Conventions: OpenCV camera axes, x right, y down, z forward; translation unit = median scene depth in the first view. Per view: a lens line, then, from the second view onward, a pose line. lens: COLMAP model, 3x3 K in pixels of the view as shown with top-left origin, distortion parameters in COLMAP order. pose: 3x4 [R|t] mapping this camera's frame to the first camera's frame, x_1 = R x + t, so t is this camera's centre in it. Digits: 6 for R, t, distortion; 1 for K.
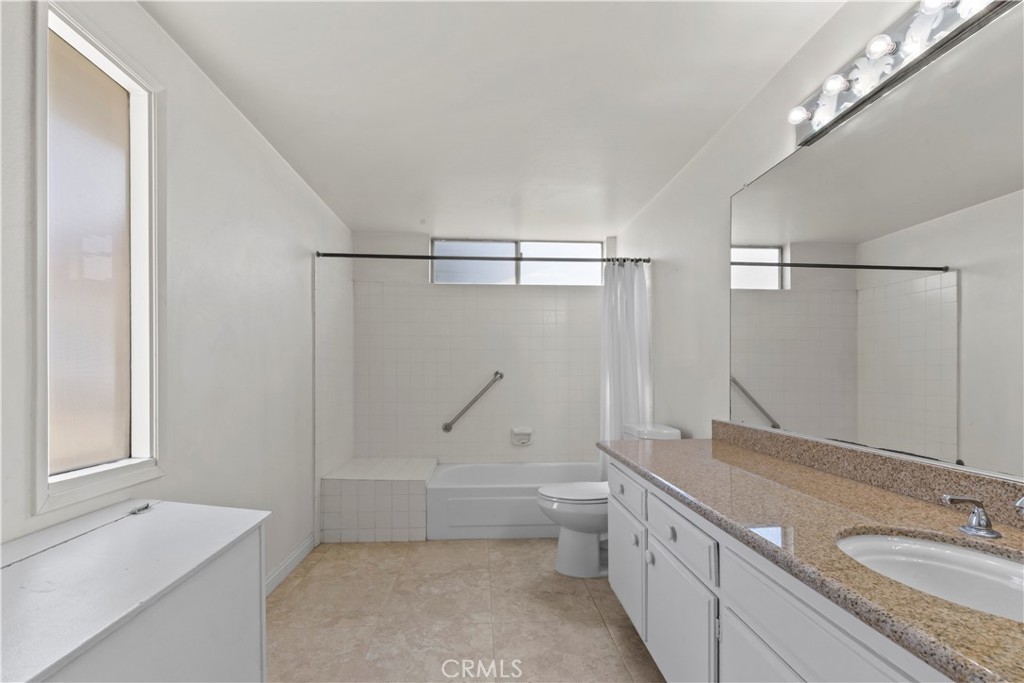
lens RADIAL K [[451.7, 0, 510.0], [0, 451.7, 369.4], [0, 0, 1]] dist [0.000800, 0.000189]
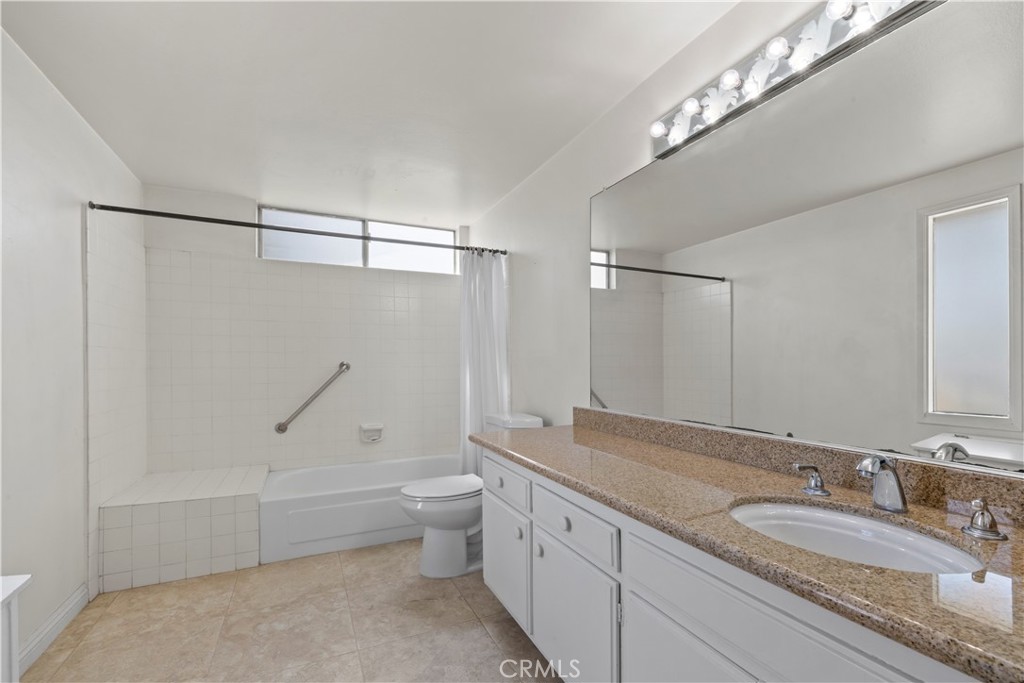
lens RADIAL K [[444.4, 0, 510.4], [0, 444.4, 361.3], [0, 0, 1]] dist [-0.001971, 0.000432]
pose [[0.928097, -0.005118, 0.372304, -0.076910], [0.003688, 0.999983, 0.004554, -0.000370], [-0.372321, -0.002853, 0.928100, 0.089109]]
